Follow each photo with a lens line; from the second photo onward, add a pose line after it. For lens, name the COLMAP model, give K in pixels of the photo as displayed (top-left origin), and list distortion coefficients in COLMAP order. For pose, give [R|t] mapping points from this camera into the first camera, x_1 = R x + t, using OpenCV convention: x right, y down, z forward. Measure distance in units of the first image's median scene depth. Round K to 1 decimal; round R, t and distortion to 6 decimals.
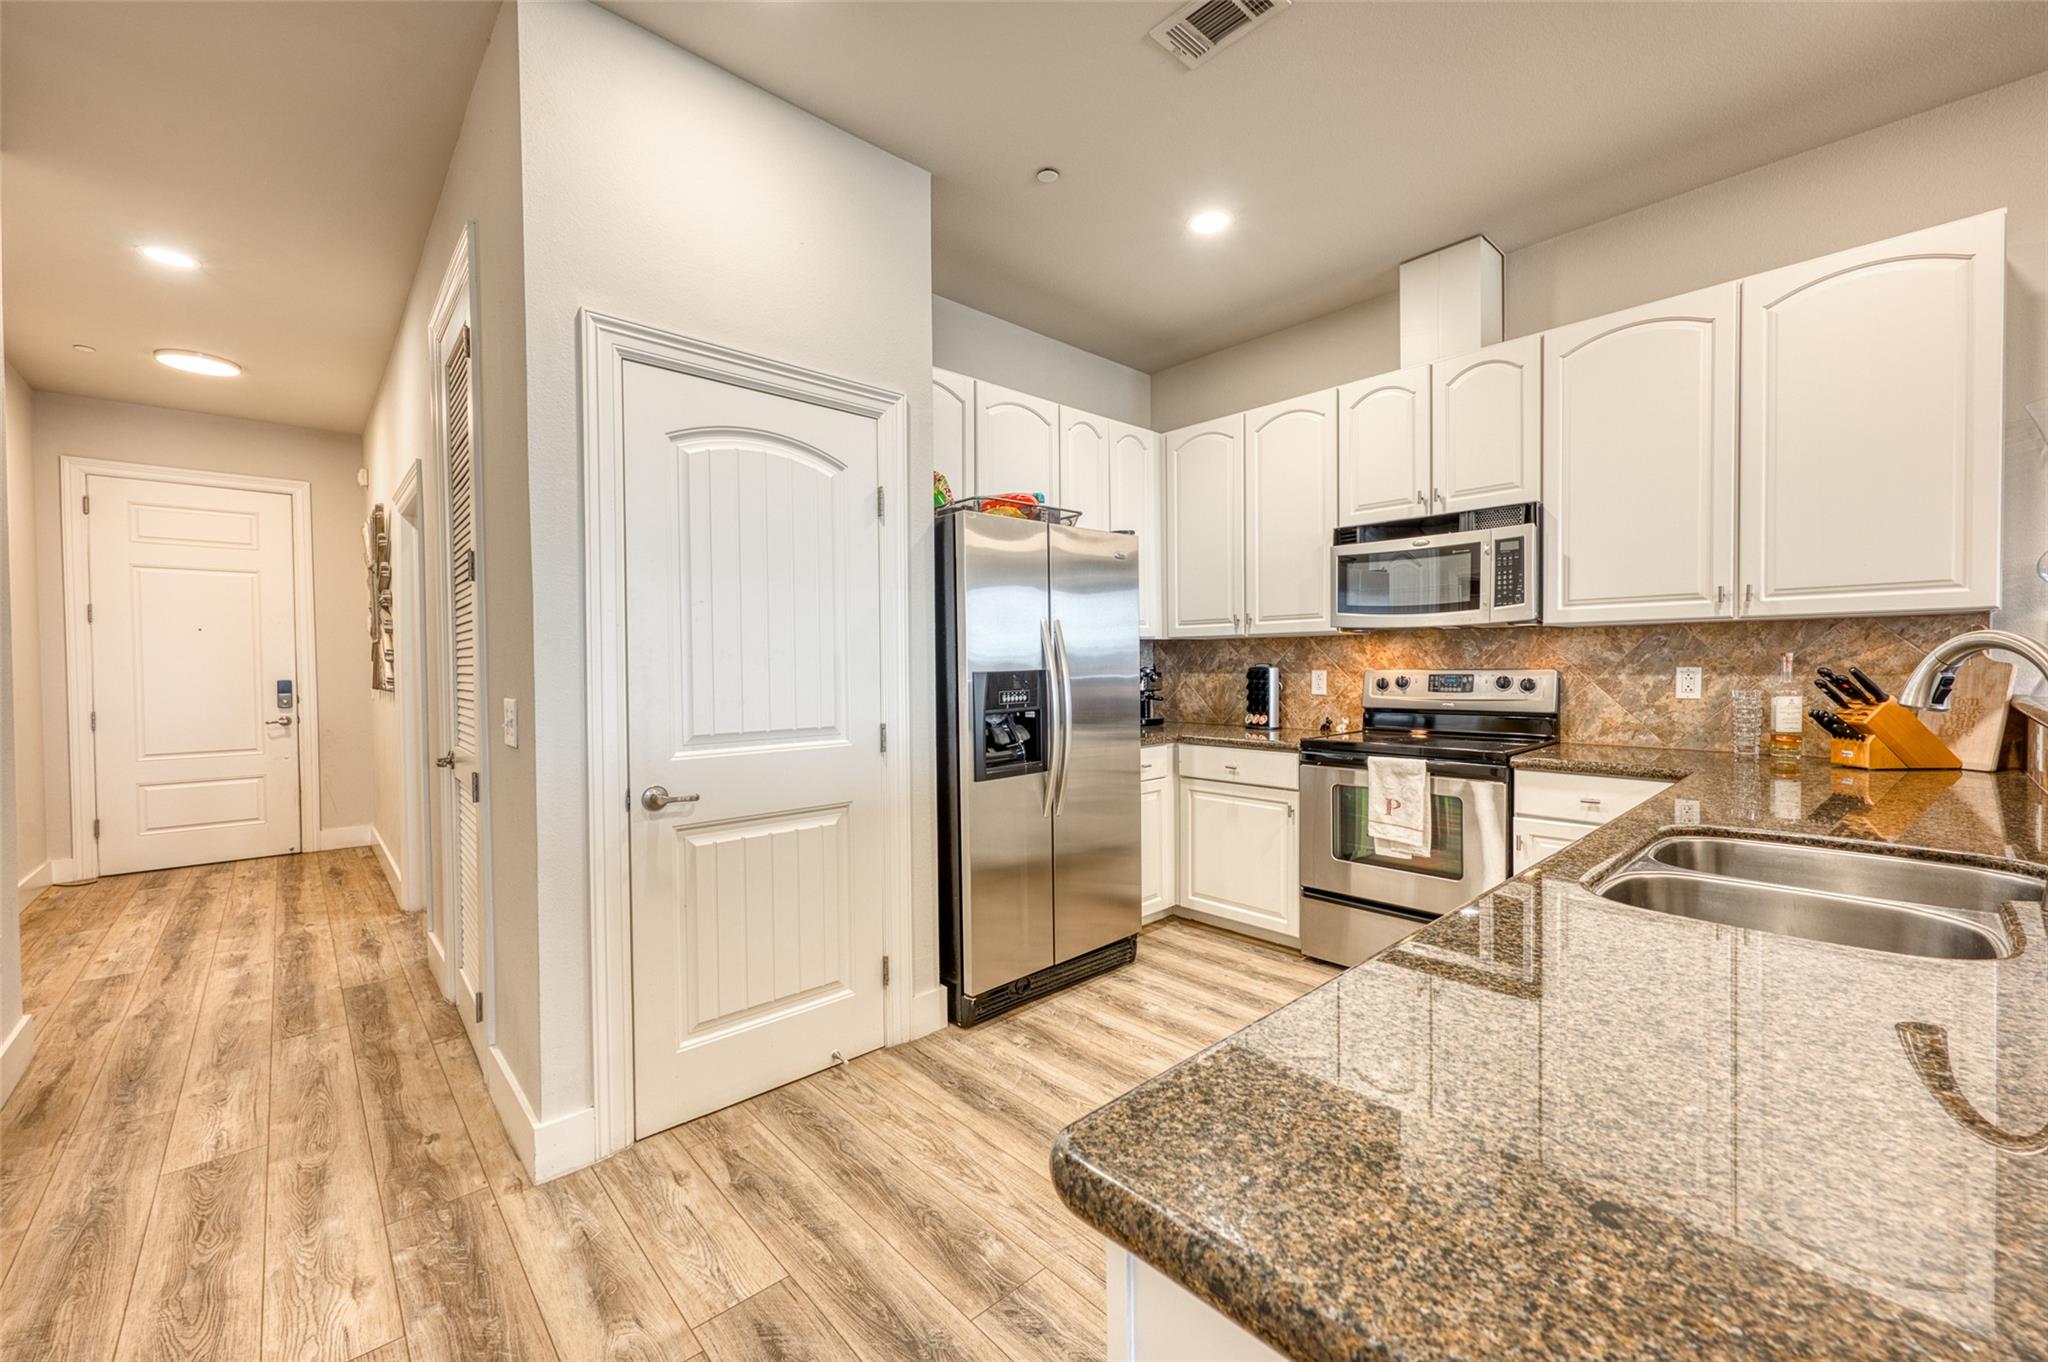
lens RADIAL K [[799.8, 0, 1012.8], [0, 799.8, 679.5], [0, 0, 1]] dist [-0.001876, 0.001077]
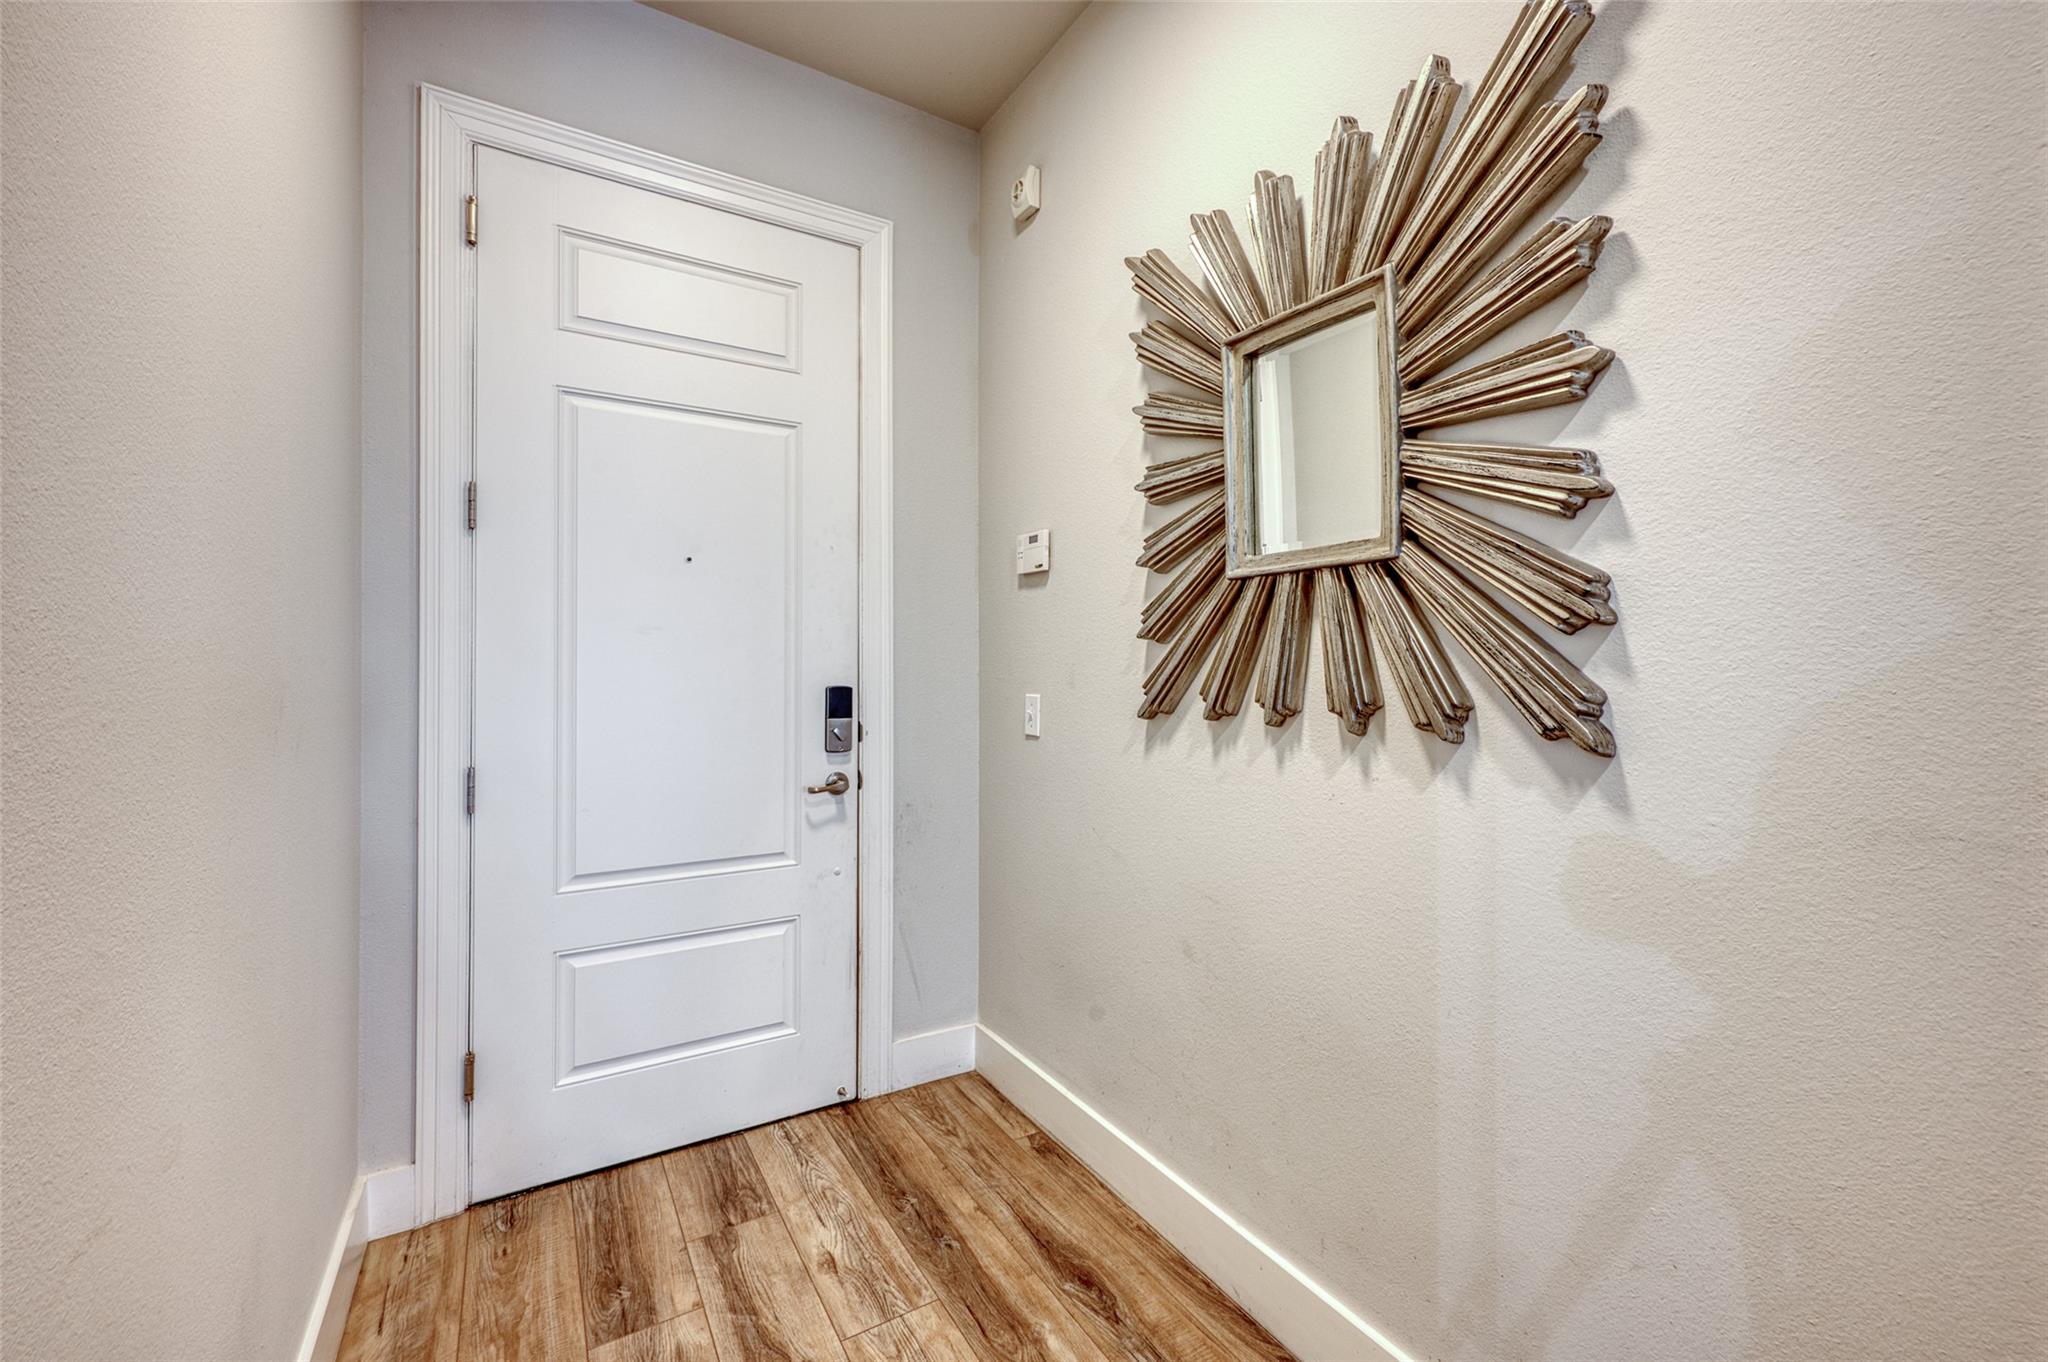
lens RADIAL K [[799.8, 0, 1028.3], [0, 799.8, 670.0], [0, 0, 1]] dist [-0.001876, 0.001077]
pose [[0.971105, 0.006512, -0.238563, -0.729427], [-0.012792, 0.999611, -0.024786, 0.001774], [0.238308, 0.027122, 0.970811, 0.630108]]
